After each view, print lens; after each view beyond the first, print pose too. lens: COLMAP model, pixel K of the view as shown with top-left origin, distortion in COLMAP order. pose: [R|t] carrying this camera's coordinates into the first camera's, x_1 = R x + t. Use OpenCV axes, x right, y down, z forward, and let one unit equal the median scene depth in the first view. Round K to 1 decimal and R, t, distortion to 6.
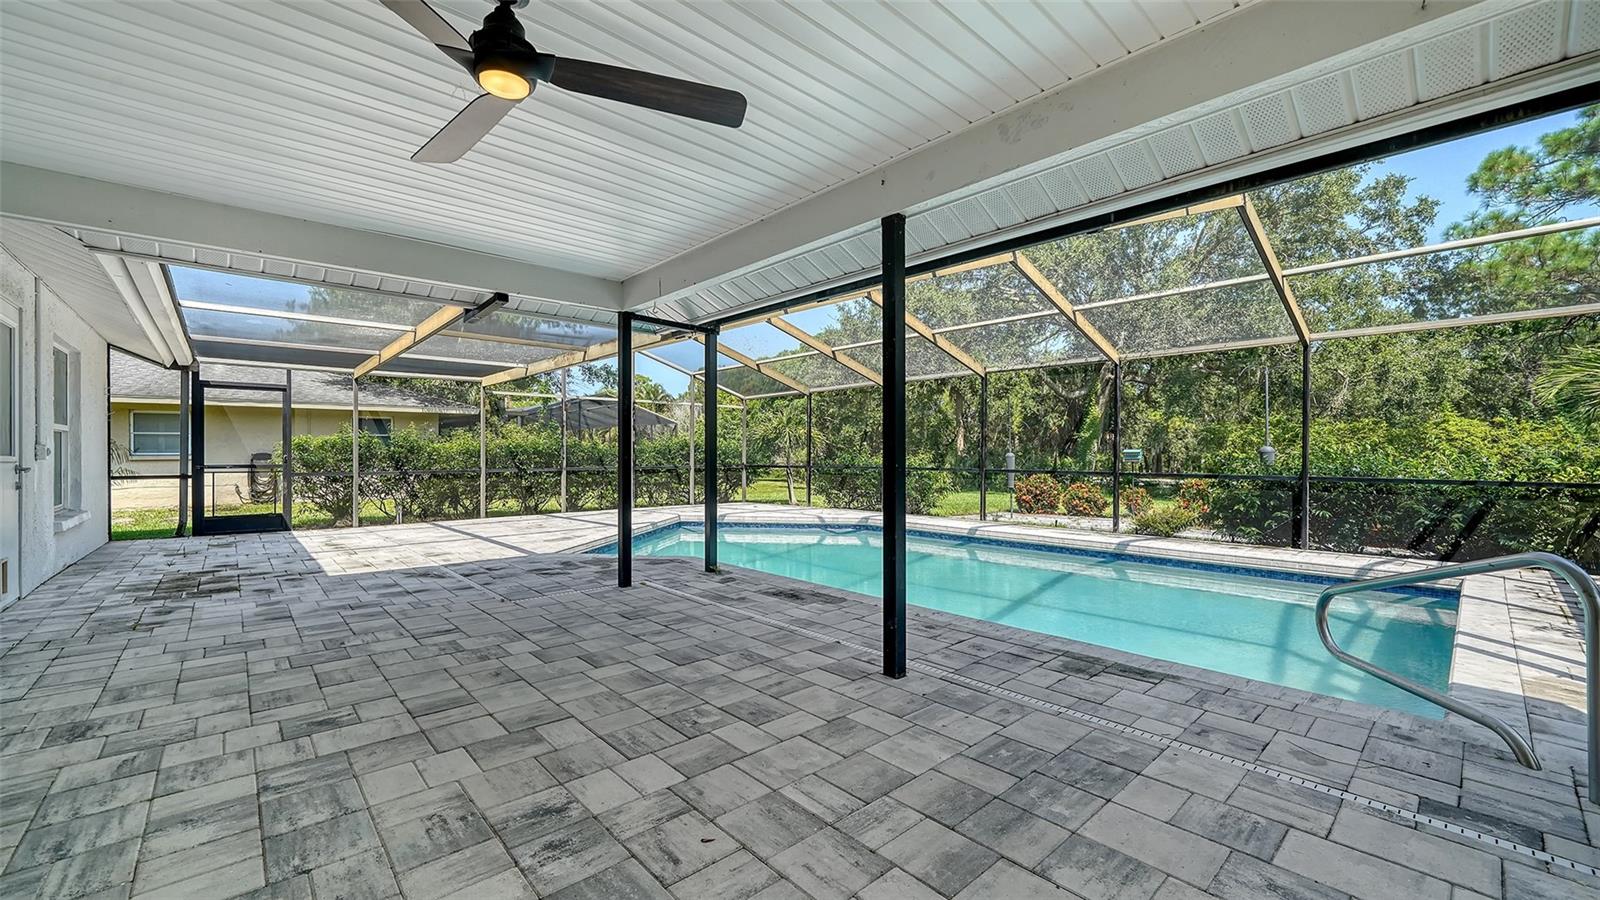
lens RADIAL K [[631.9, 0, 799.3], [0, 631.9, 449.9], [0, 0, 1]] dist [0.002018, -0.000031]
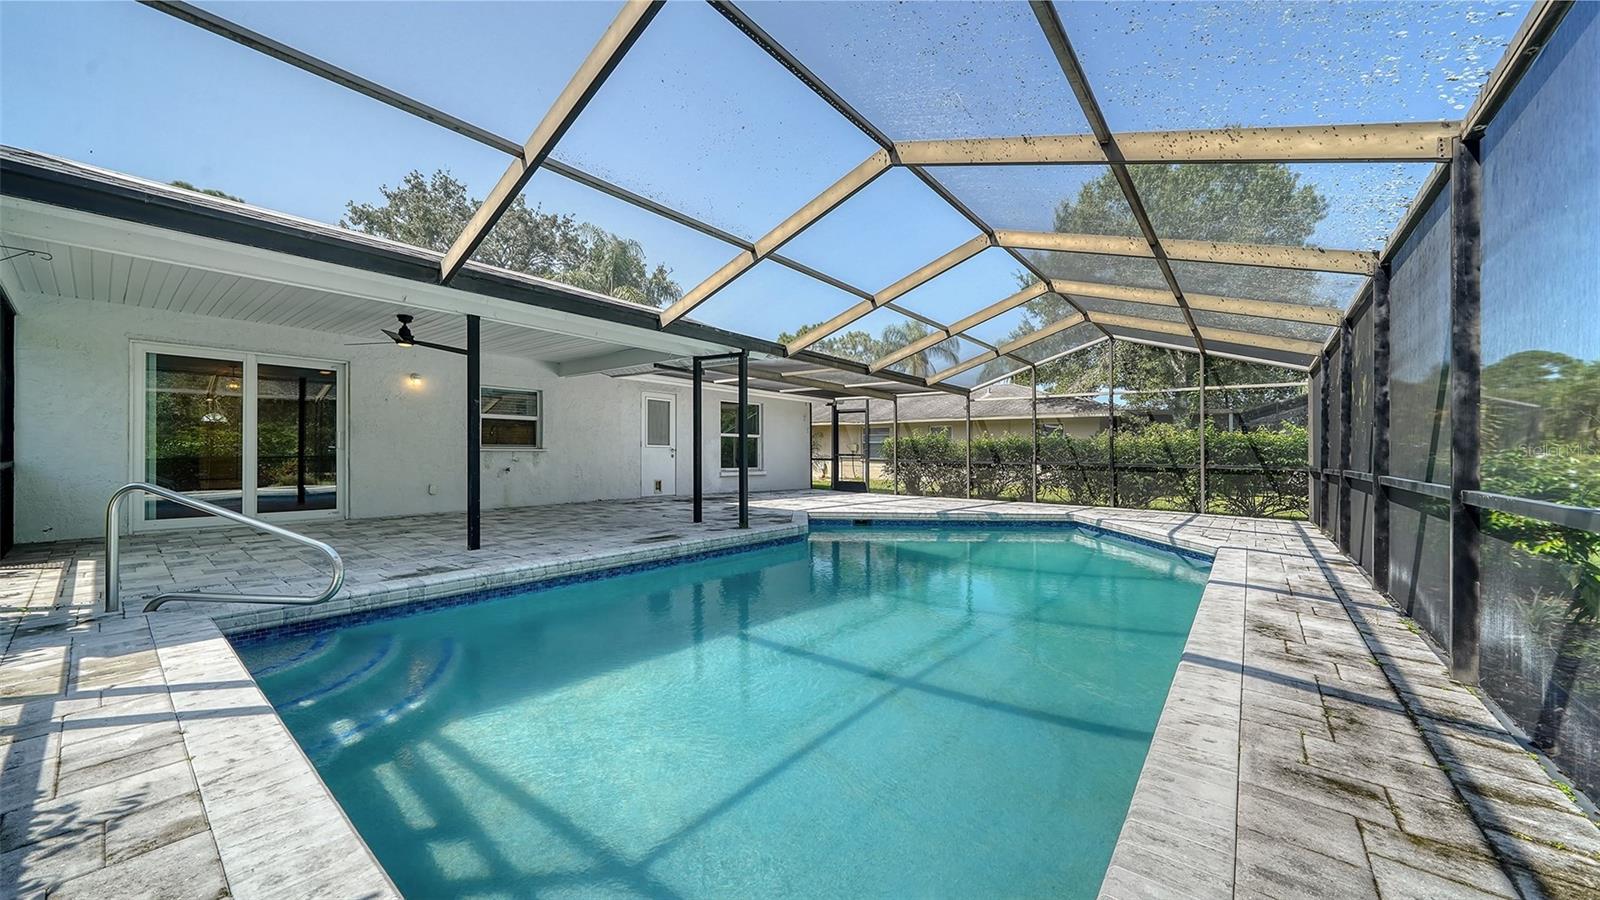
lens RADIAL K [[560.4, 0, 791.0], [0, 560.4, 454.1], [0, 0, 1]] dist [0.001038, -0.000198]
pose [[0.137822, -0.000746, -0.990457, 0.726138], [-0.004332, 0.999990, -0.001356, 0.026998], [0.990448, 0.004477, 0.137817, 0.628830]]
